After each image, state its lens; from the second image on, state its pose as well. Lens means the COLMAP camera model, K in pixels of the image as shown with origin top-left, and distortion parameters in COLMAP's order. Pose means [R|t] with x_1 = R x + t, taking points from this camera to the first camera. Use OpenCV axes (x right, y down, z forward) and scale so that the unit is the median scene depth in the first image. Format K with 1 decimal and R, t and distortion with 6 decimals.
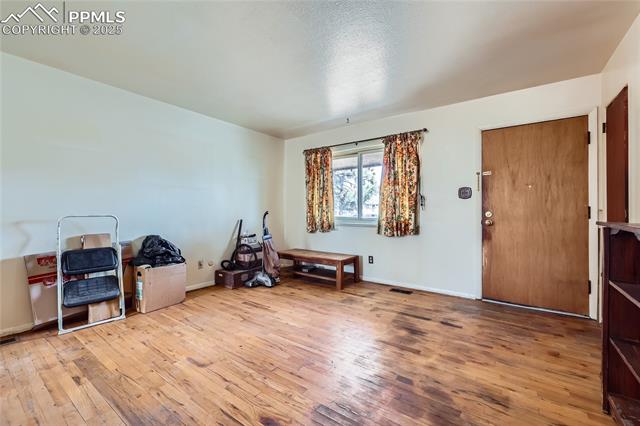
lens RADIAL K [[267.5, 0, 318.5], [0, 267.5, 211.7], [0, 0, 1]] dist [-0.000204, -0.001144]
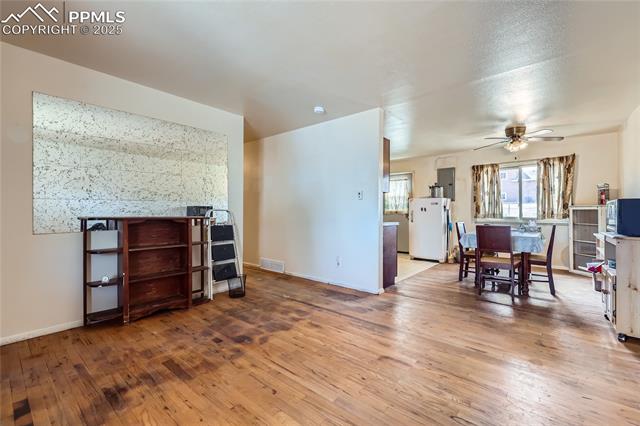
lens RADIAL K [[267.5, 0, 322.0], [0, 267.5, 213.7], [0, 0, 1]] dist [-0.000204, -0.001144]
pose [[-0.998267, -0.004236, 0.058702, -0.186521], [-0.003994, 0.999983, 0.004237, 0.001889], [-0.058719, 0.003996, -0.998267, 1.606038]]
